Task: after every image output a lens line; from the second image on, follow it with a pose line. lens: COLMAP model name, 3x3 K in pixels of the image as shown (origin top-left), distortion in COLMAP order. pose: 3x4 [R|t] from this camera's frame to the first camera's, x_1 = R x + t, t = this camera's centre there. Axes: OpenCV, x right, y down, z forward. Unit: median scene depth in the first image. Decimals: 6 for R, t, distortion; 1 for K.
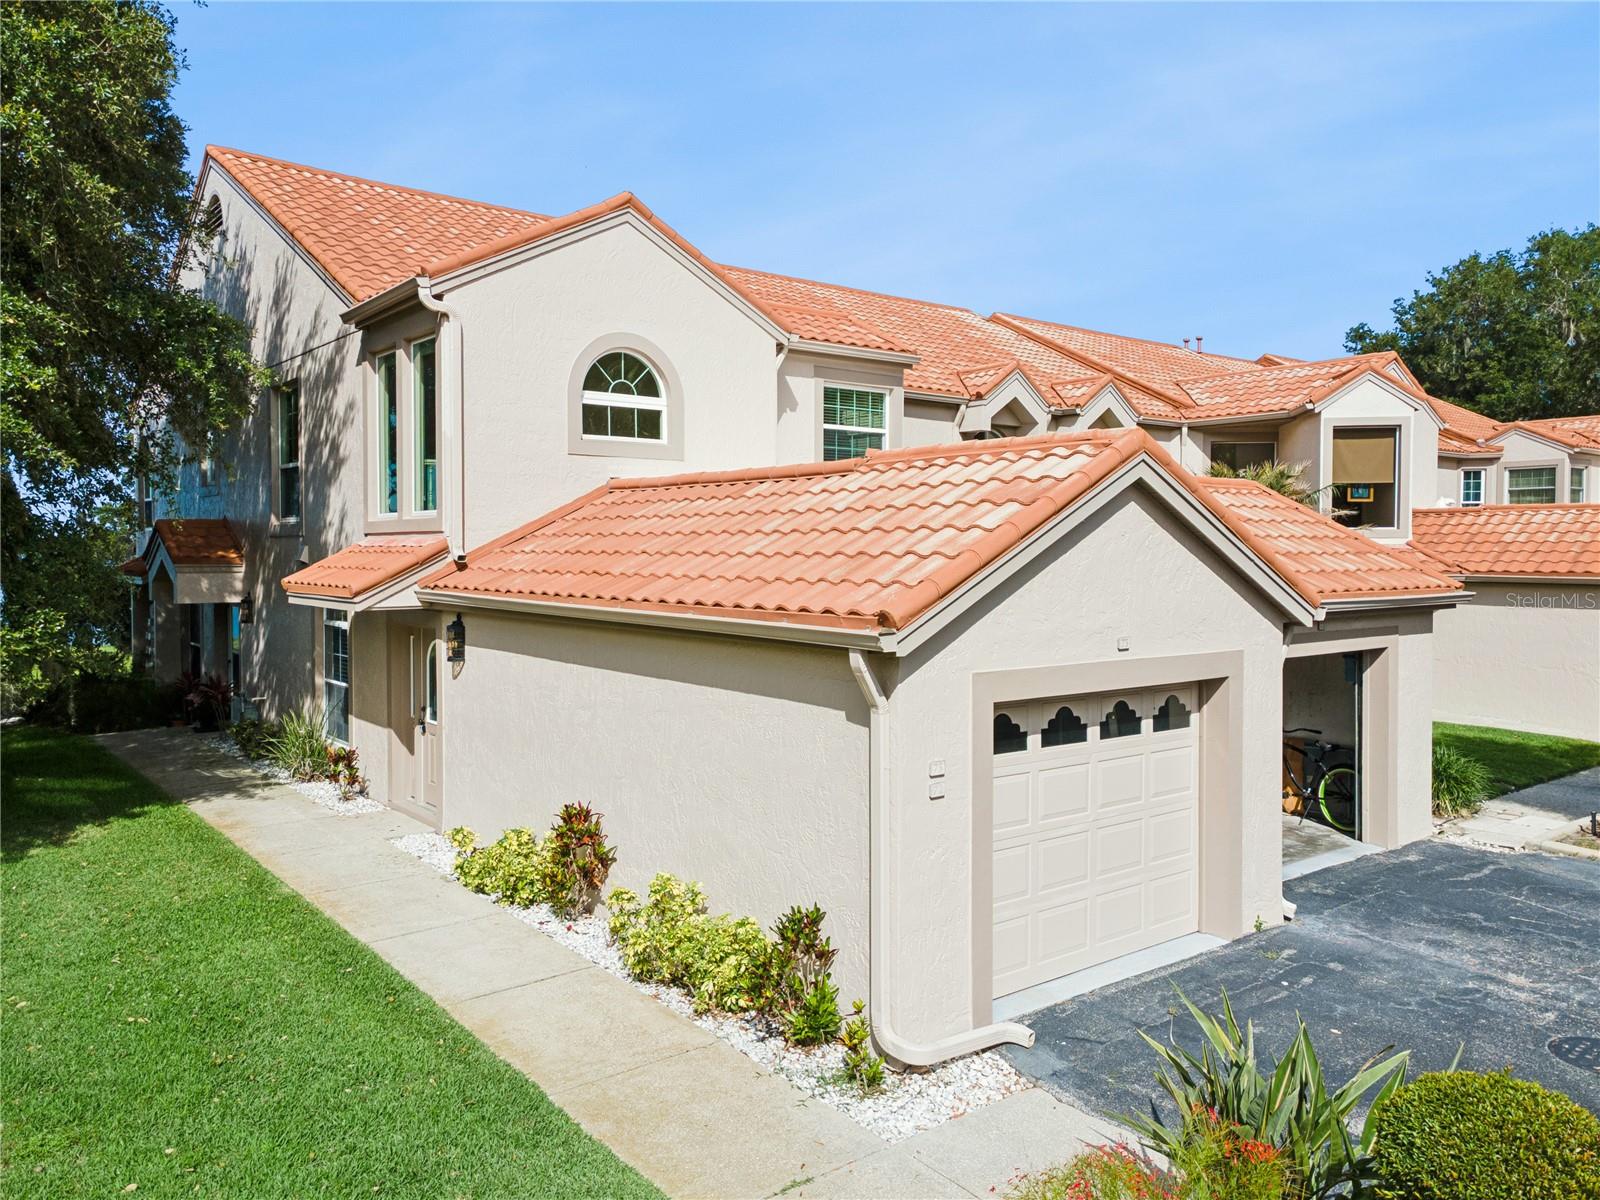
lens RADIAL K [[1166.0, 0, 800.0], [0, 1166.0, 600.0], [0, 0, 1]] dist [-0.006108, 0.055005]
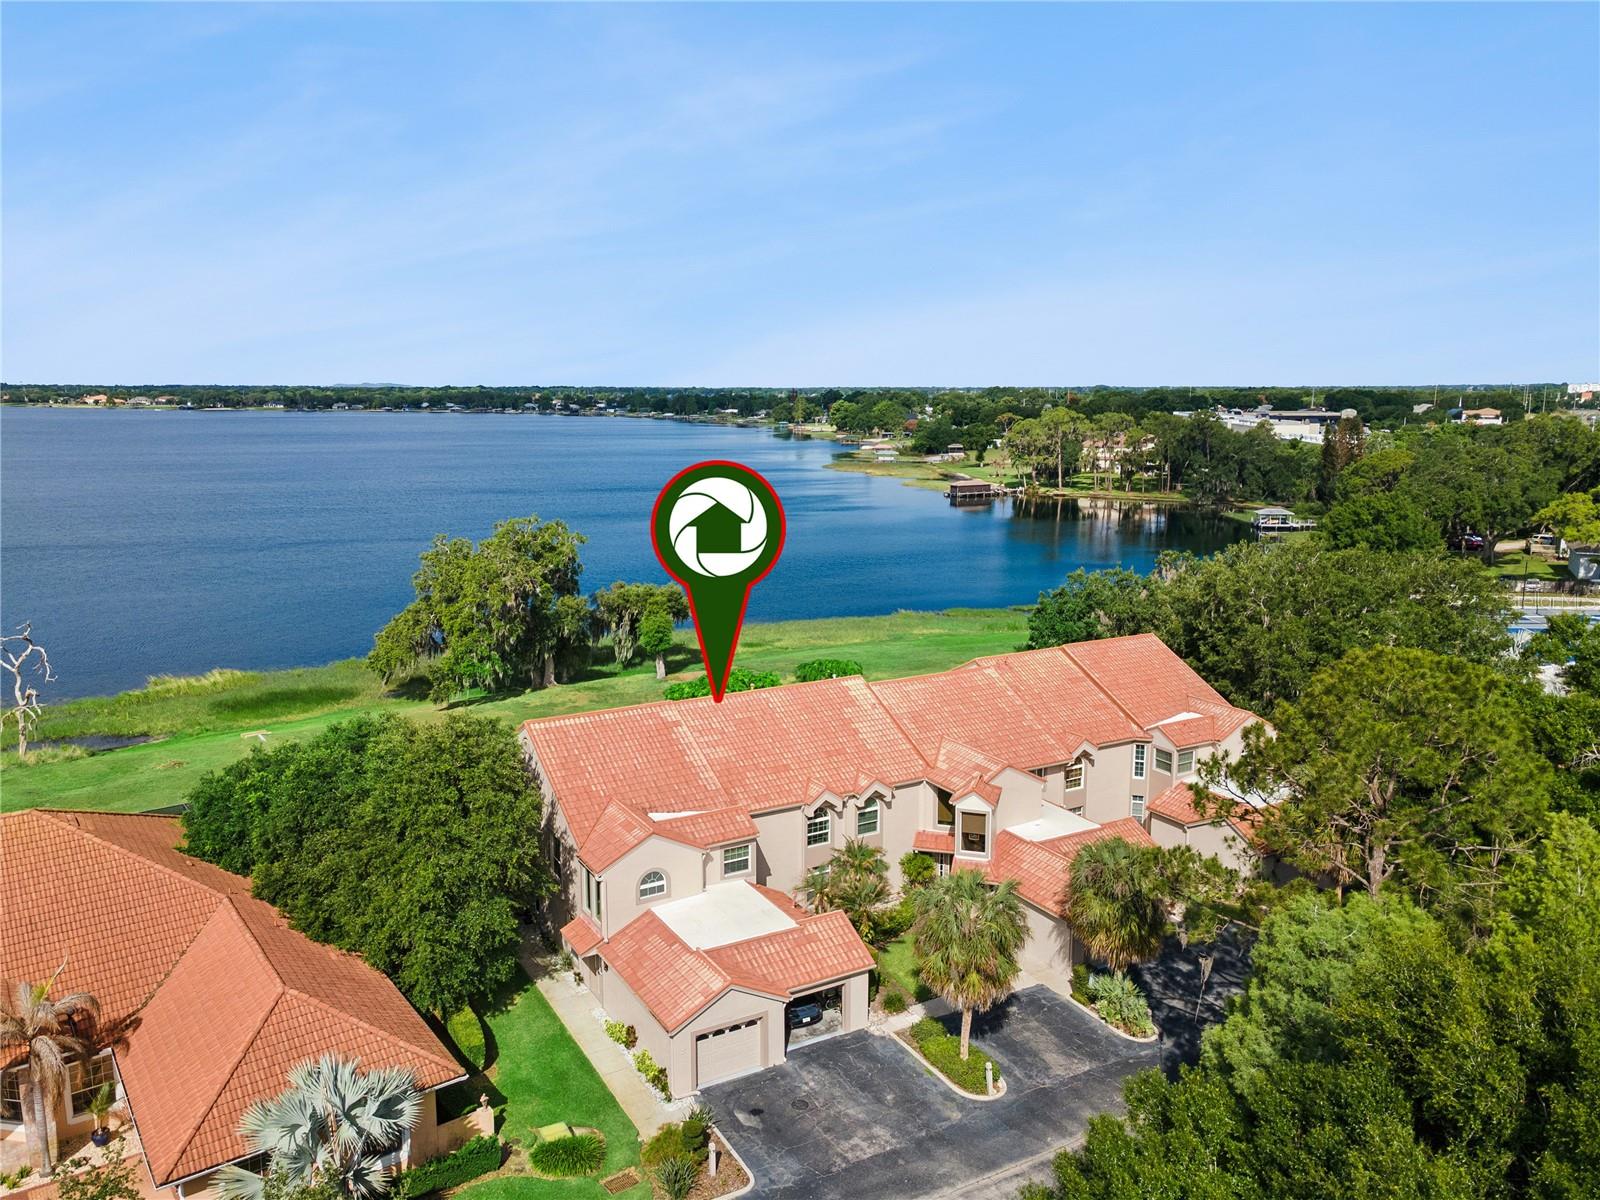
lens RADIAL K [[1166.0, 0, 800.0], [0, 1166.0, 600.0], [0, 0, 1]] dist [-0.006108, 0.055005]
pose [[0.987594, 0.024492, -0.155106, 0.673784], [-0.003318, 0.990795, 0.135328, -1.246875], [0.156992, -0.133135, 0.978585, -1.868279]]
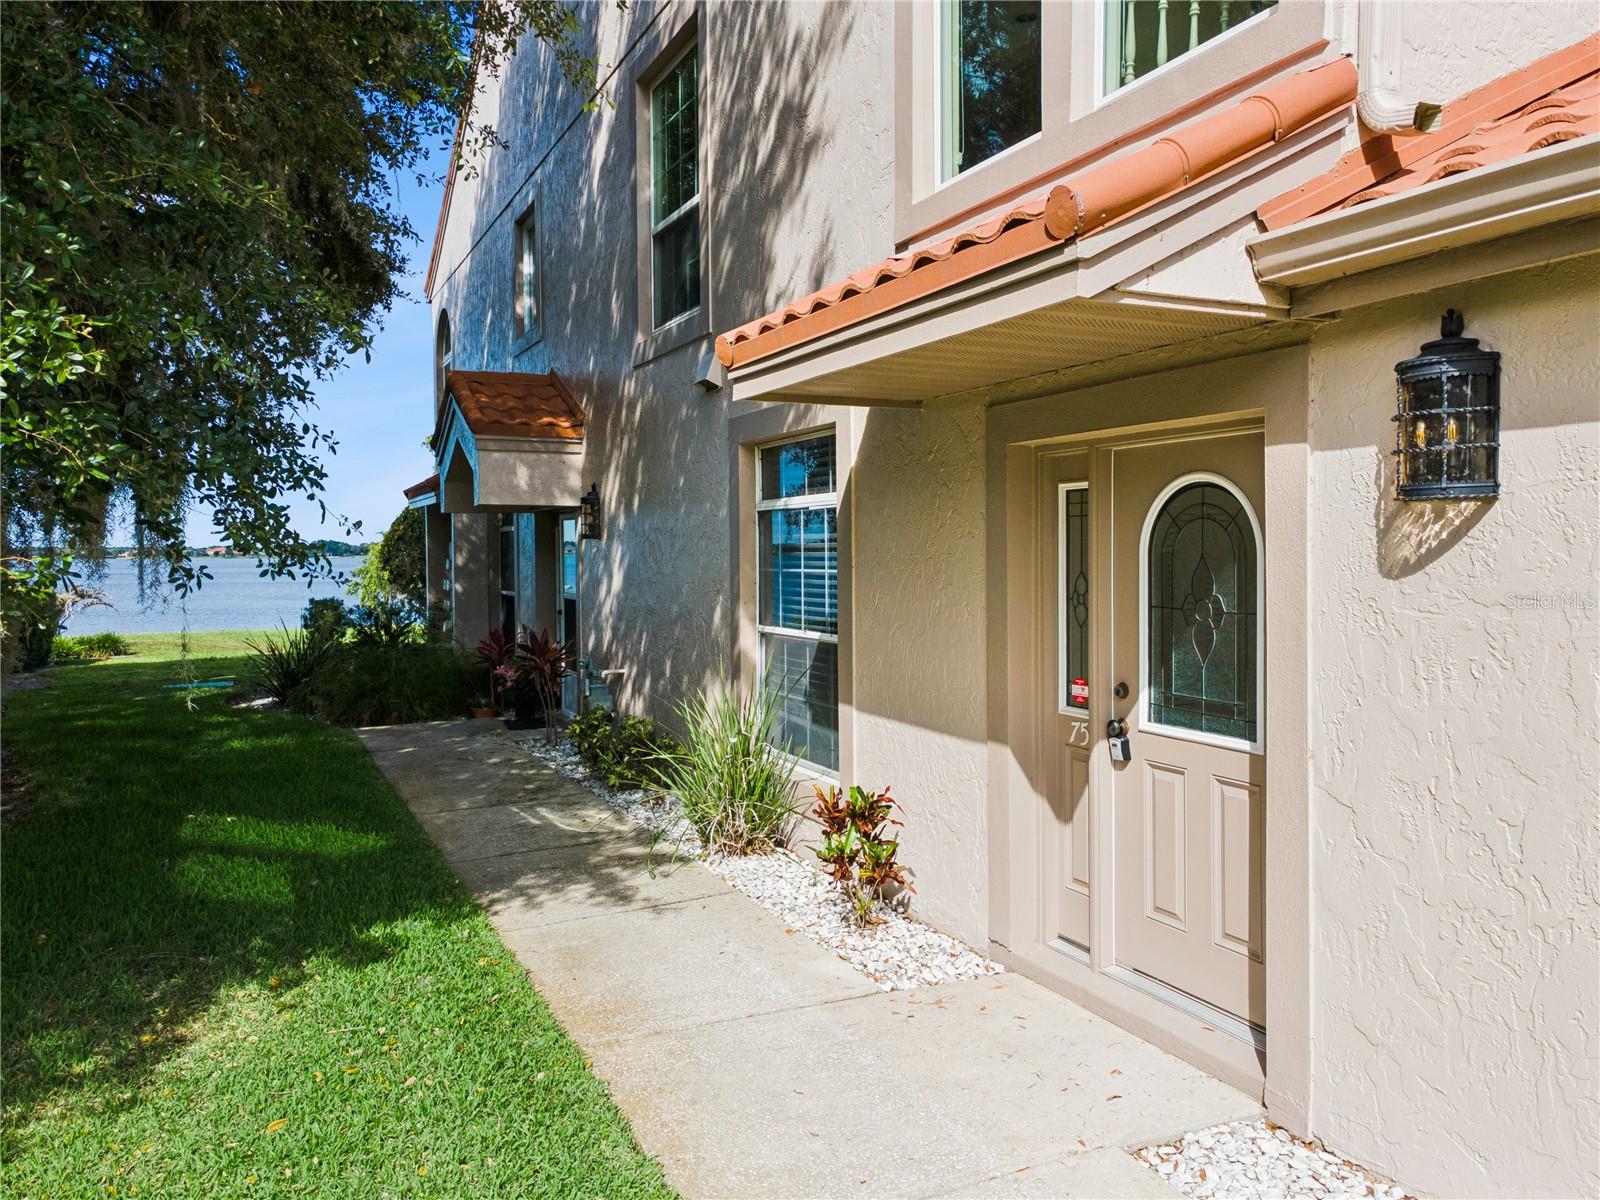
lens RADIAL K [[1166.0, 0, 800.0], [0, 1166.0, 600.0], [0, 0, 1]] dist [-0.006108, 0.055005]
pose [[0.973236, -0.000707, -0.229806, -0.274871], [0.001125, 0.999998, 0.001687, 0.054352], [0.229804, -0.001900, 0.973235, 0.531013]]
